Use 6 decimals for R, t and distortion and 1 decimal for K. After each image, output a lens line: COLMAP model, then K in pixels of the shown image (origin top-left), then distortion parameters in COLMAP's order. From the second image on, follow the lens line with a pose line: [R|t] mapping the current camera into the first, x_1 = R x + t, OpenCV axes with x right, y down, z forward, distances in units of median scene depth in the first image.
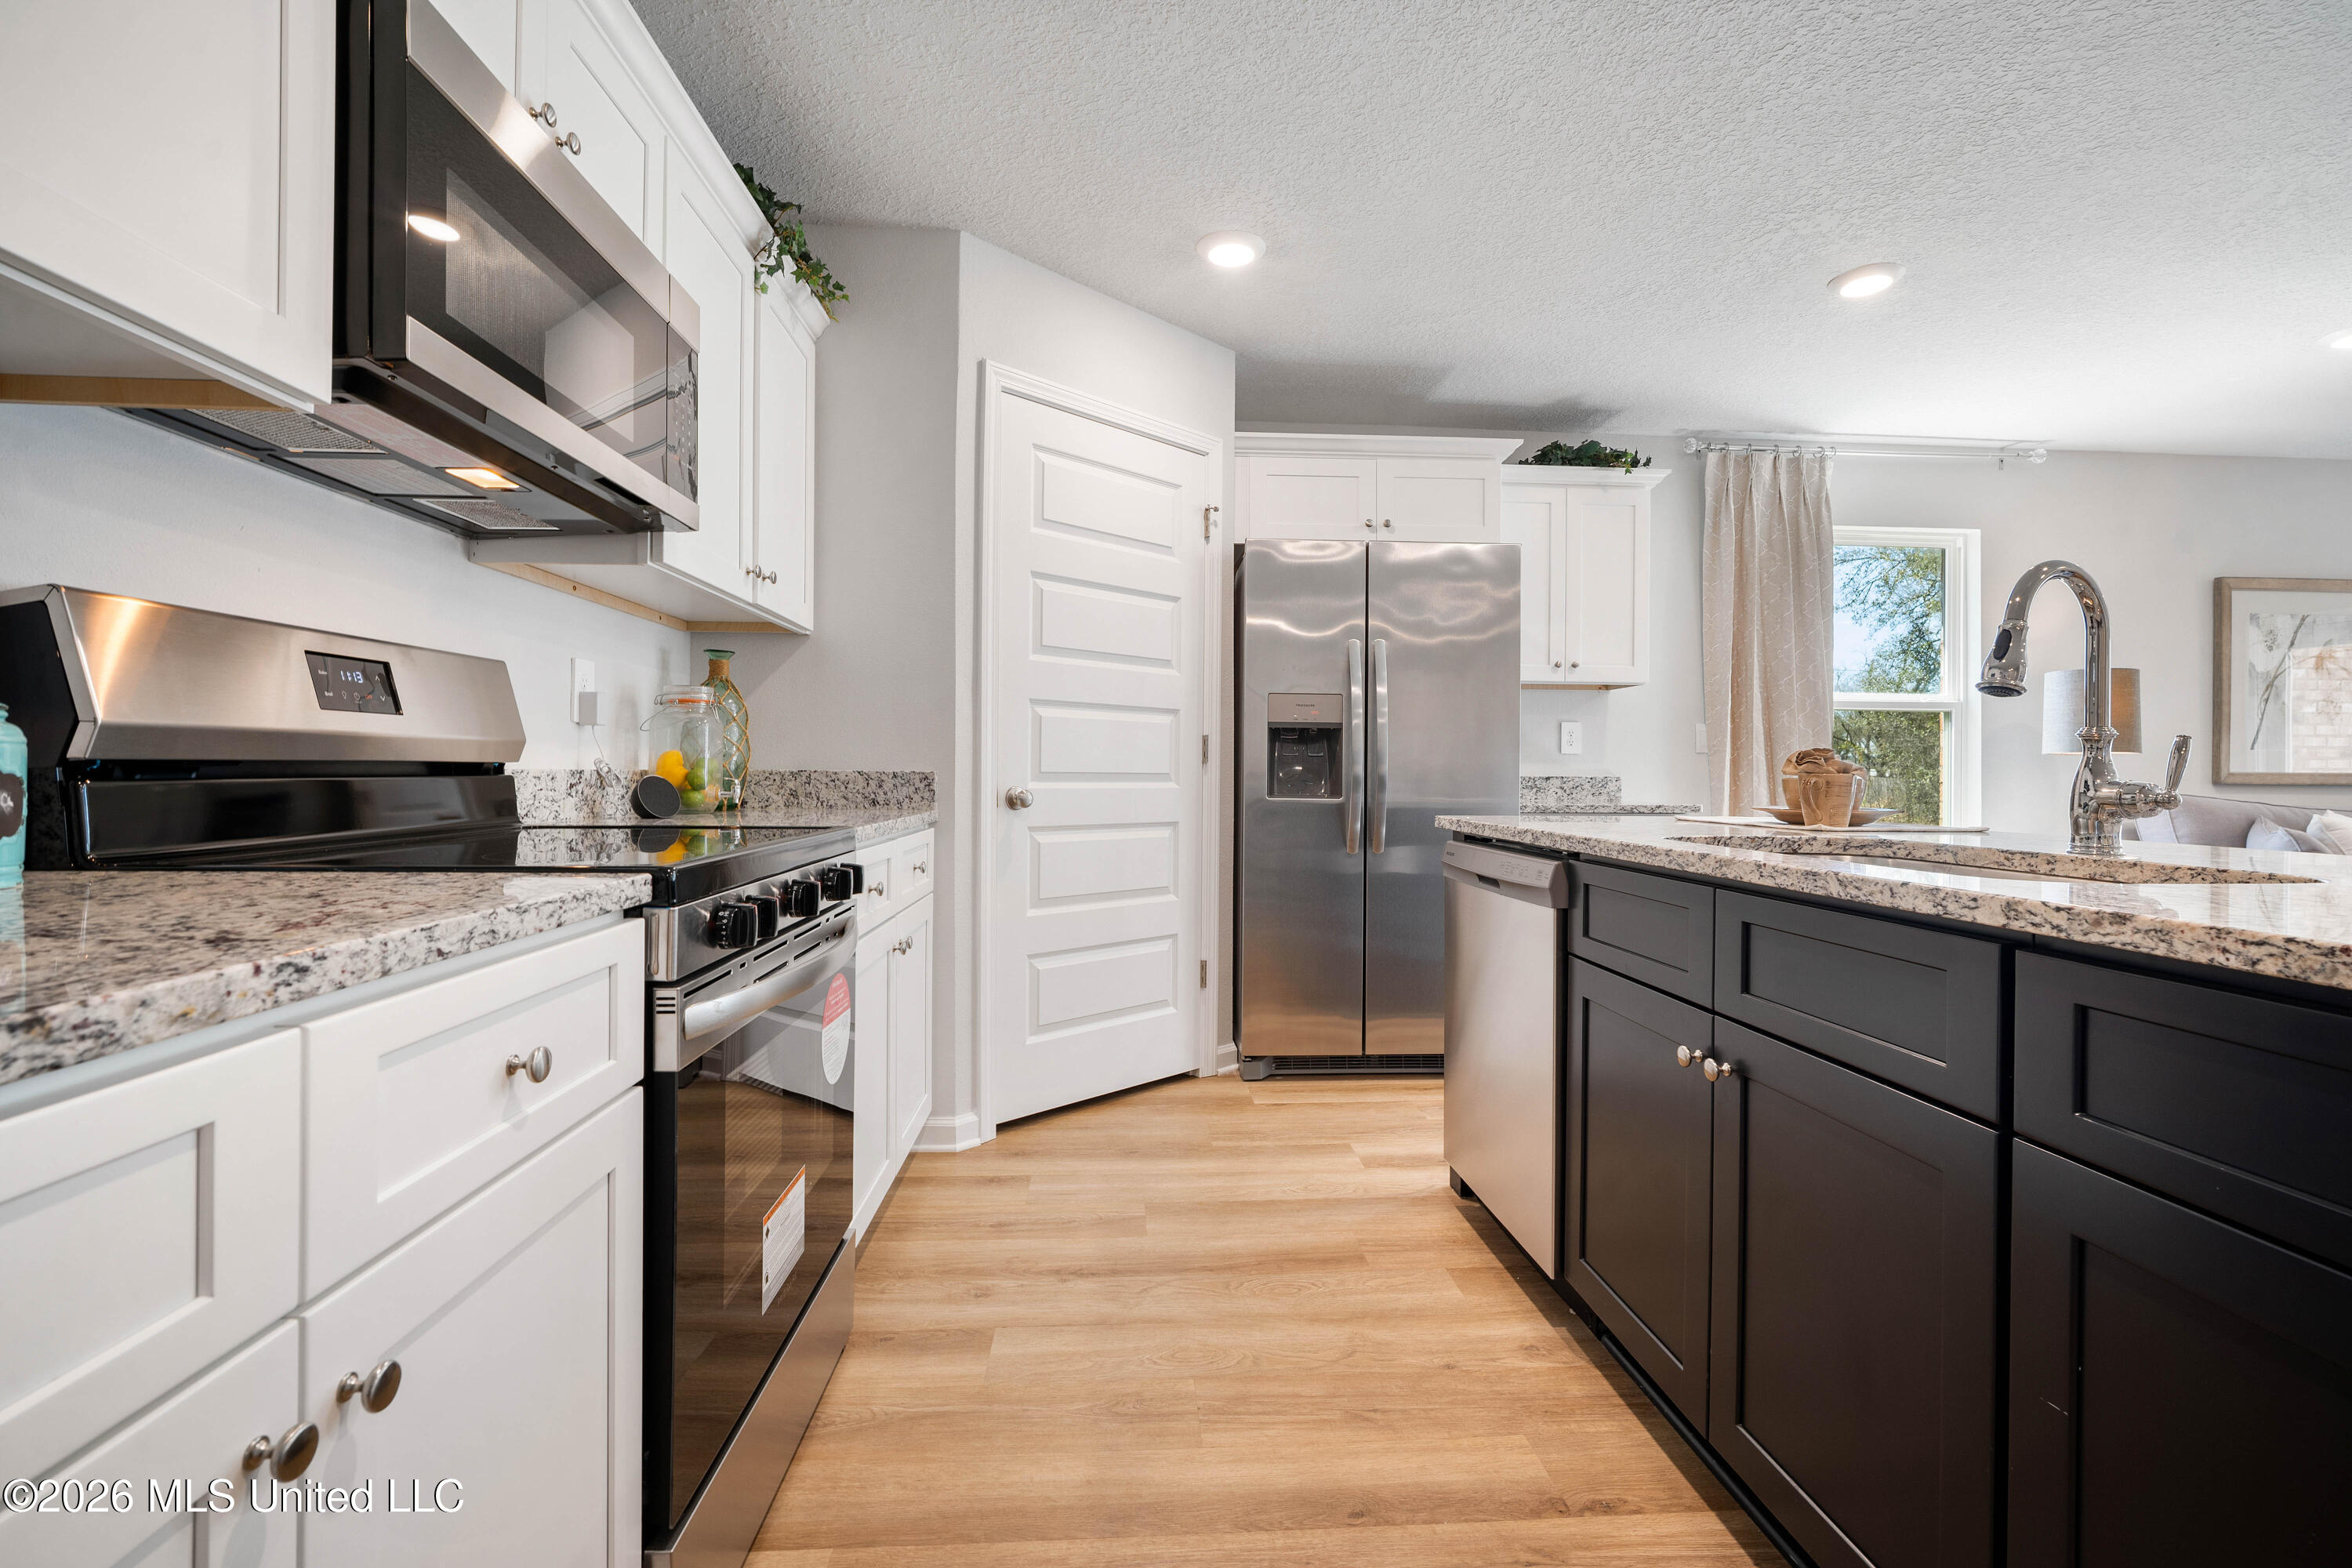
lens RADIAL K [[1036.2, 0, 1187.2], [0, 1036.2, 773.9], [0, 0, 1]] dist [-0.017064, 0.006679]
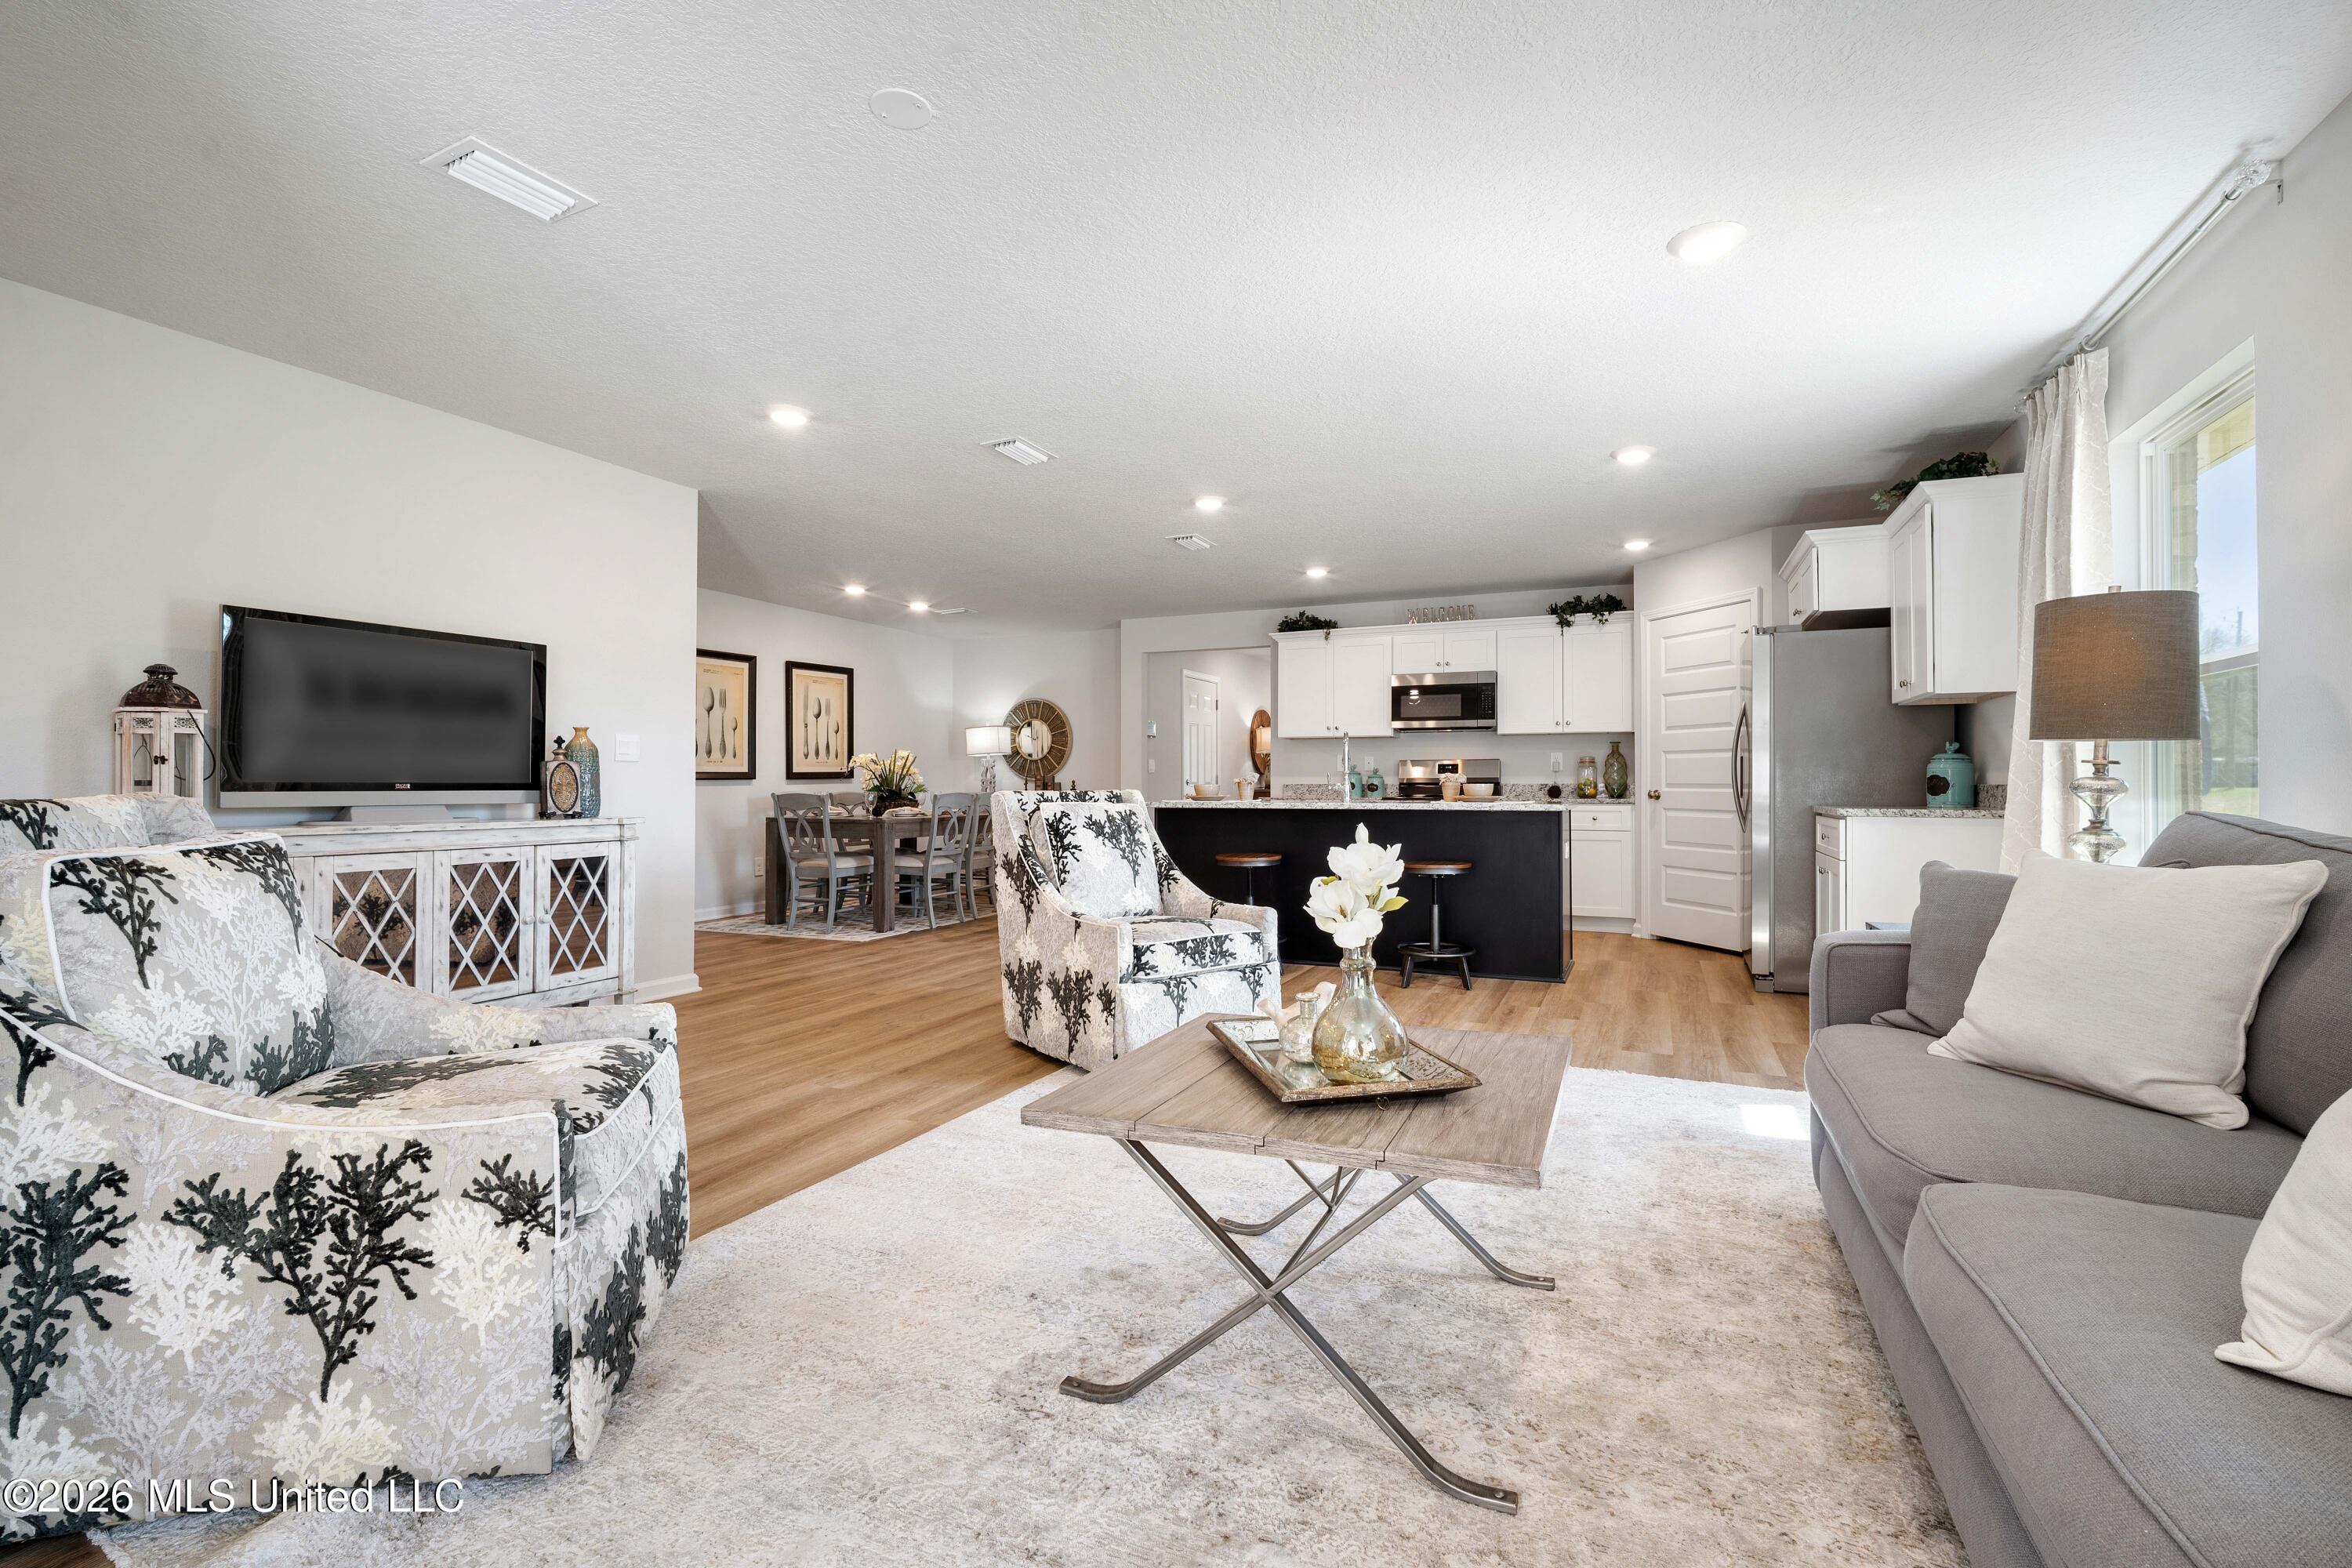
lens RADIAL K [[1048.1, 0, 1188.8], [0, 1048.1, 775.0], [0, 0, 1]] dist [-0.017179, 0.006182]
pose [[-0.466006, -0.013957, -0.884671, 2.732063], [-0.004591, 0.999900, -0.013356, 0.017135], [0.884769, -0.002162, -0.466024, 1.343592]]
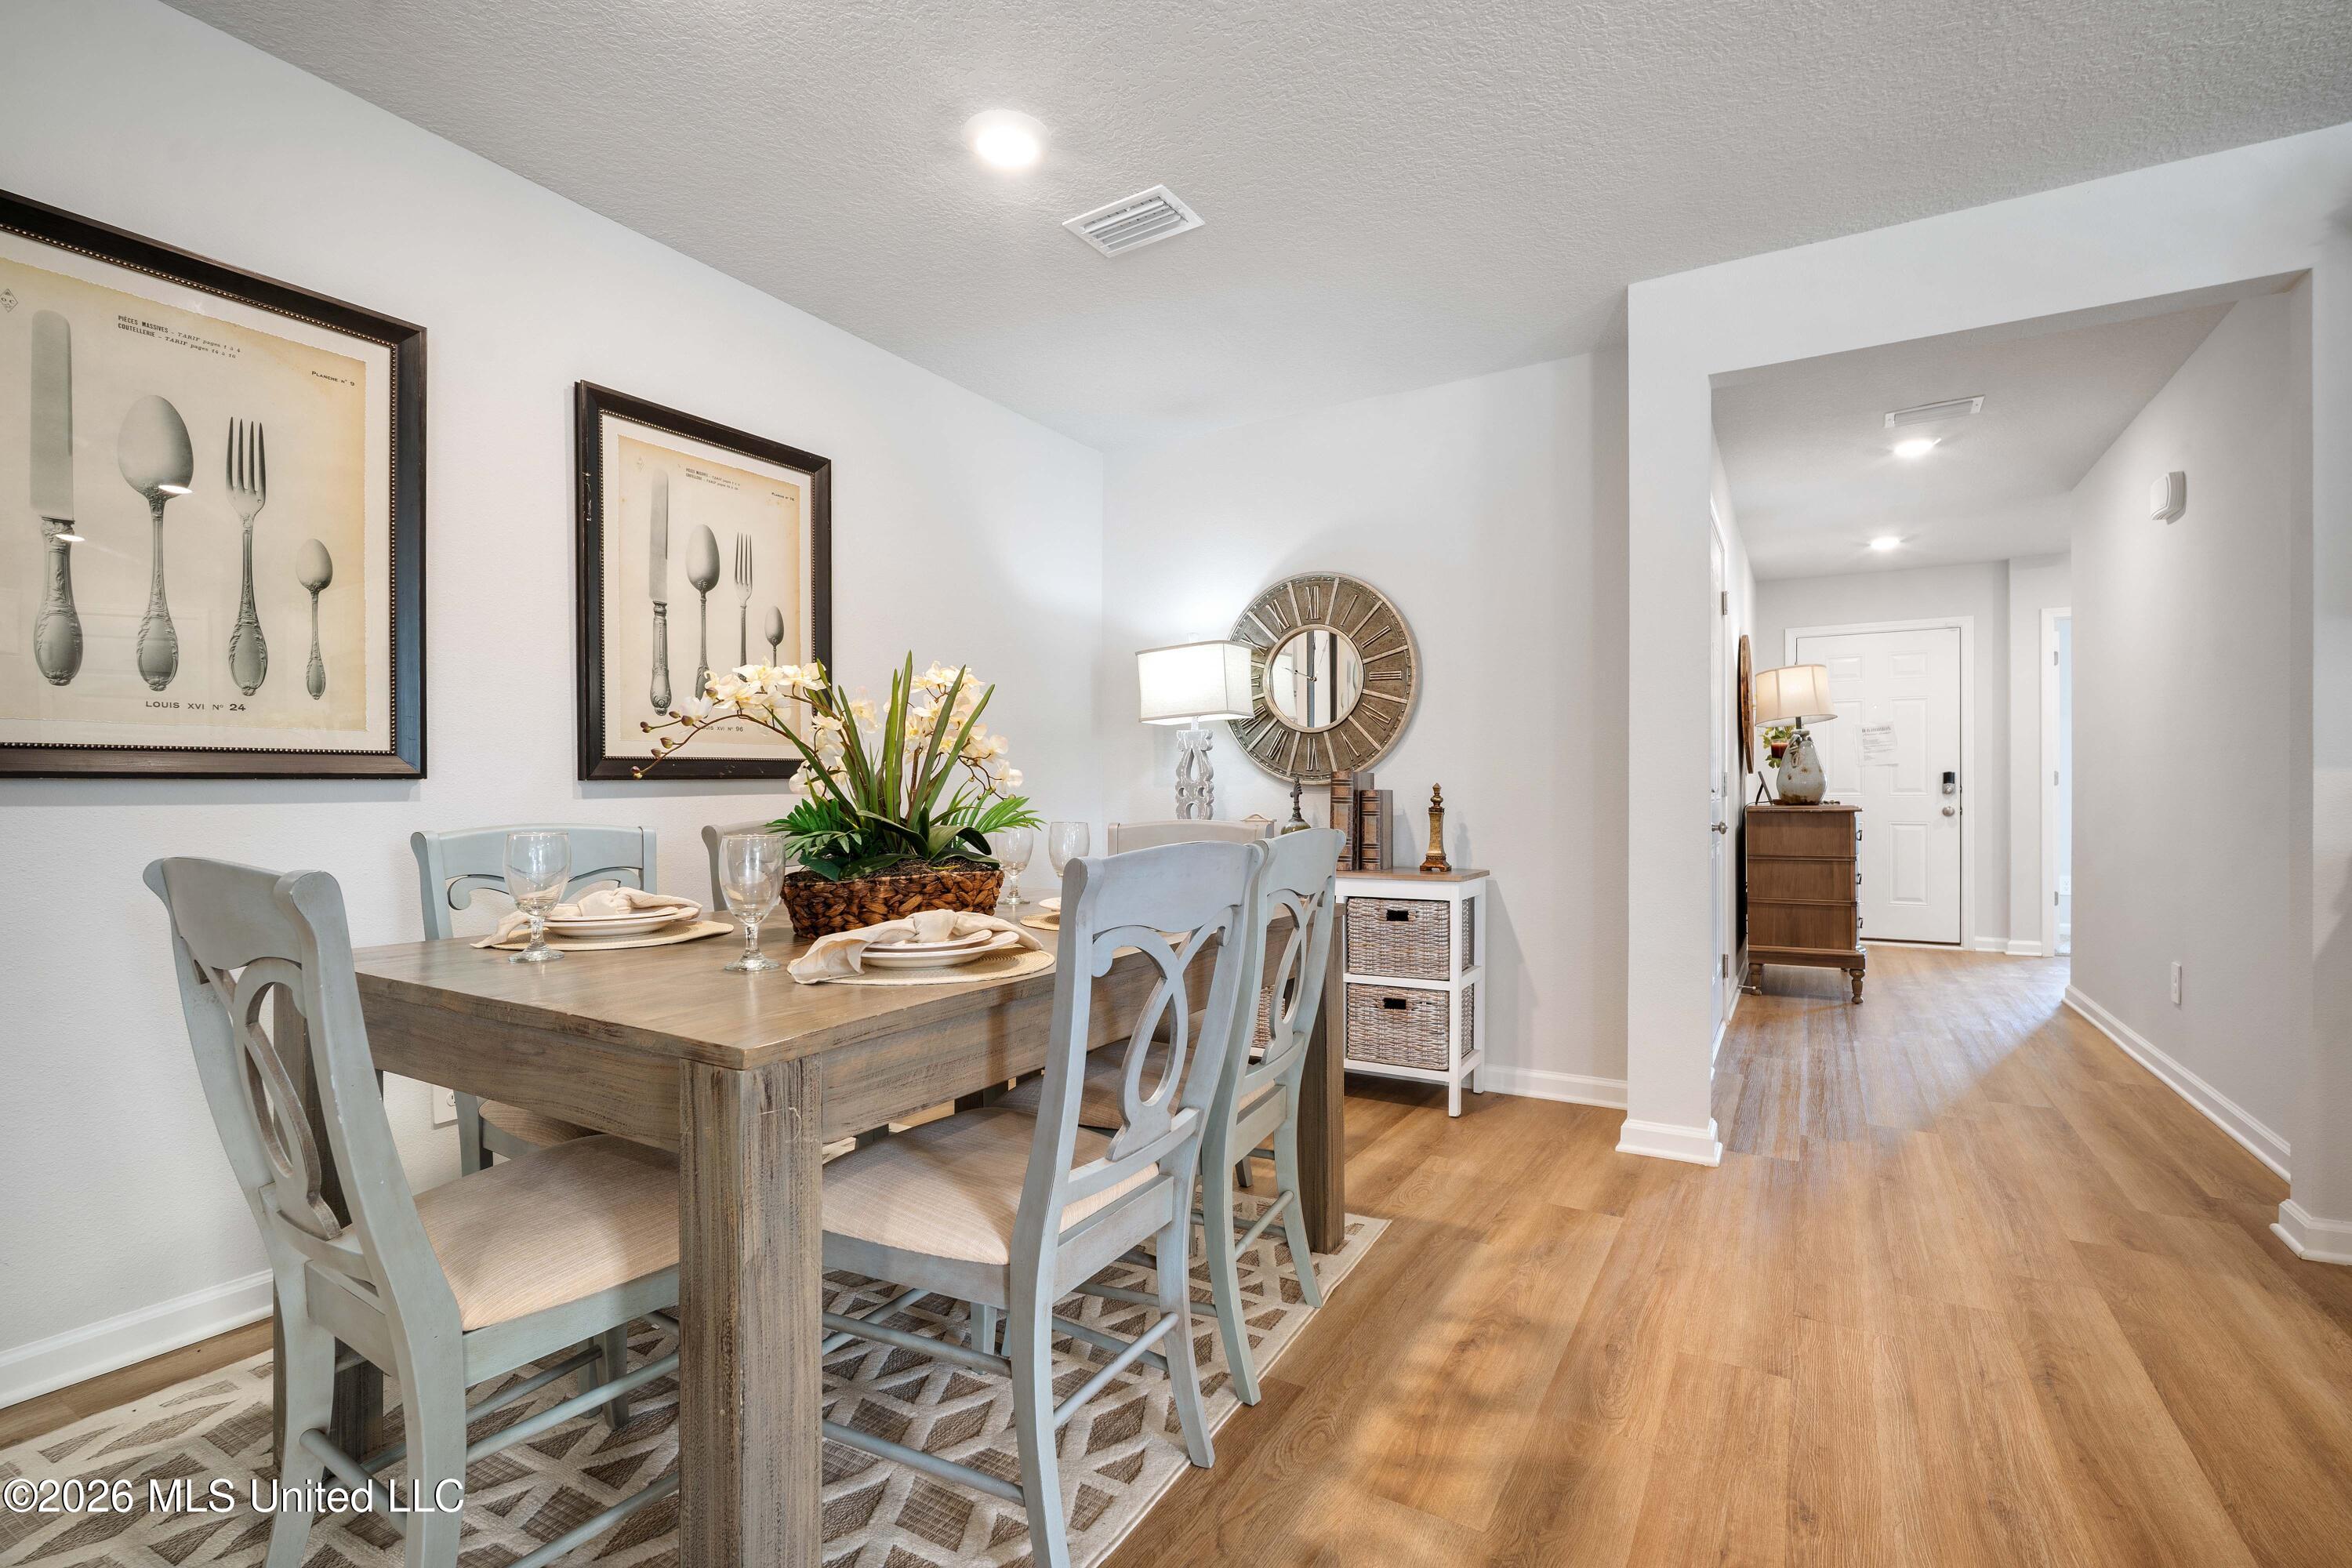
lens RADIAL K [[1074.4, 0, 1172.1], [0, 1074.4, 791.5], [0, 0, 1]] dist [-0.002844, 0.000232]
pose [[-0.573912, -0.007019, -0.818887, 0.873640], [-0.005671, 0.999973, -0.004597, 0.005163], [0.818897, 0.002006, -0.573936, -0.311157]]
